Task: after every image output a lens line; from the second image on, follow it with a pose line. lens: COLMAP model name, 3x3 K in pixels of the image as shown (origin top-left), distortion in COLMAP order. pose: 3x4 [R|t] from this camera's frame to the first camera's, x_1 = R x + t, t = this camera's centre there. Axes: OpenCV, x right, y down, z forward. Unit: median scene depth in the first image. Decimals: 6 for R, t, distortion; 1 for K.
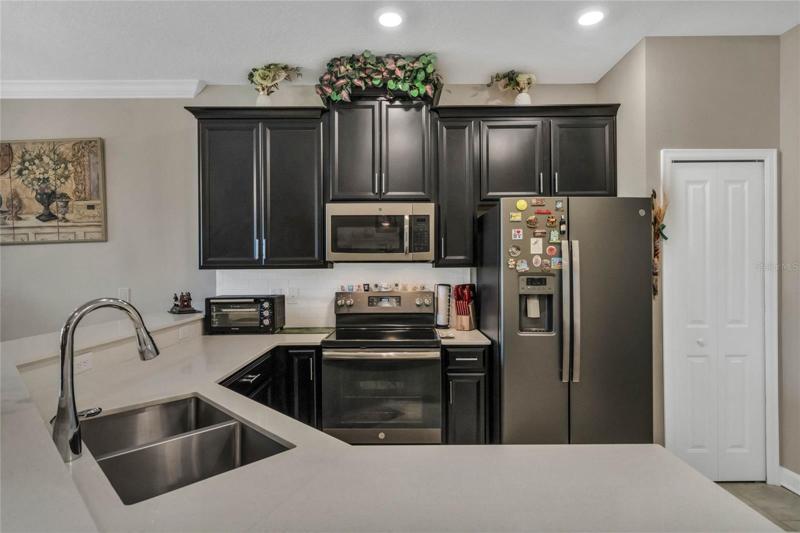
lens RADIAL K [[430.1, 0, 400.0], [0, 430.1, 266.5], [0, 0, 1]] dist [0.002288, 0.001171]
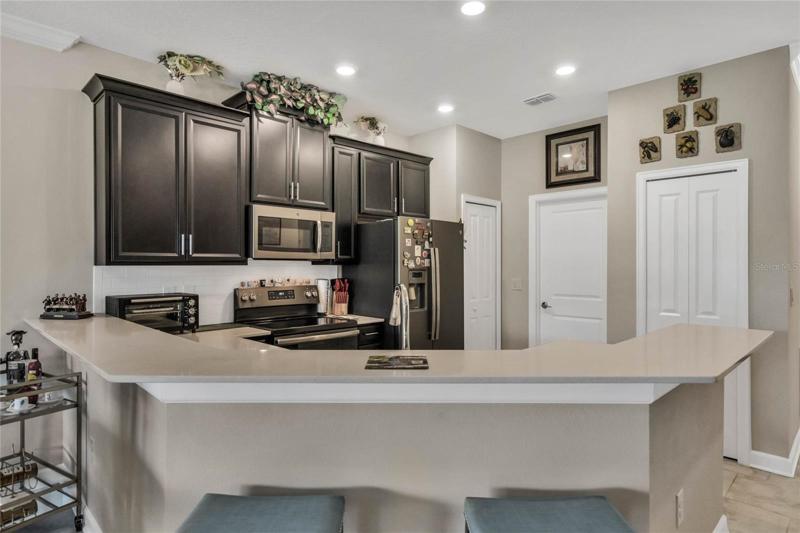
lens RADIAL K [[452.6, 0, 400.0], [0, 452.6, 266.5], [0, 0, 1]] dist [0.000592, 0.000560]
pose [[0.708846, 0.004174, 0.705351, -0.694873], [-0.006242, 0.999980, 0.000355, 0.005066], [-0.705336, -0.004654, 0.708858, -0.054179]]
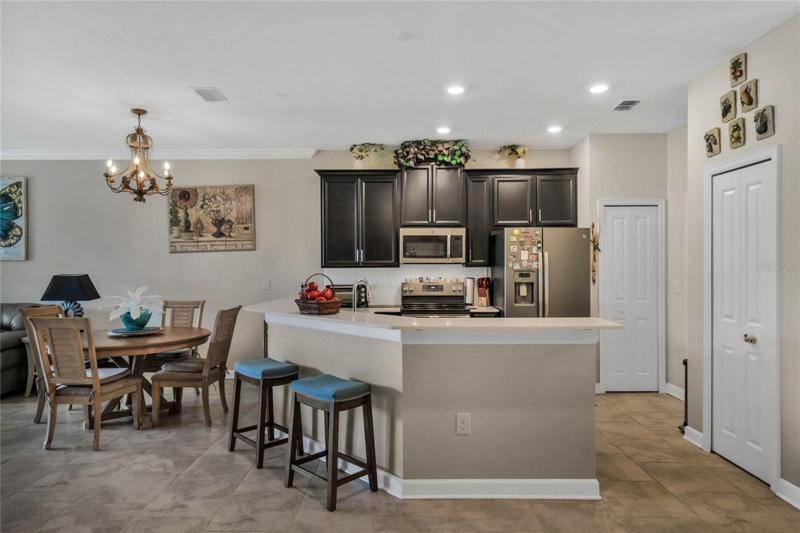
lens RADIAL K [[488.3, 0, 400.0], [0, 488.3, 266.5], [0, 0, 1]] dist [0.005604, 0.001307]
pose [[0.999949, 0.002121, -0.009870, -0.150020], [-0.002101, 0.999996, 0.002043, -0.003461], [0.009874, -0.002022, 0.999949, -0.863359]]
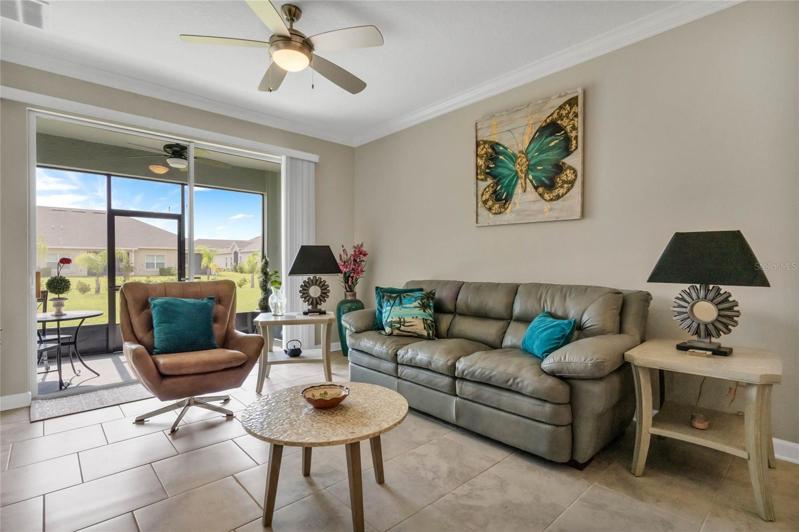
lens RADIAL K [[388.0, 0, 399.5], [0, 388.0, 266.0], [0, 0, 1]] dist [-0.001250, 0.000118]
pose [[0.674534, 0.010078, -0.738175, -1.258826], [-0.003224, 0.999937, 0.010706, 0.091631], [0.738237, -0.004841, 0.674524, 0.079520]]
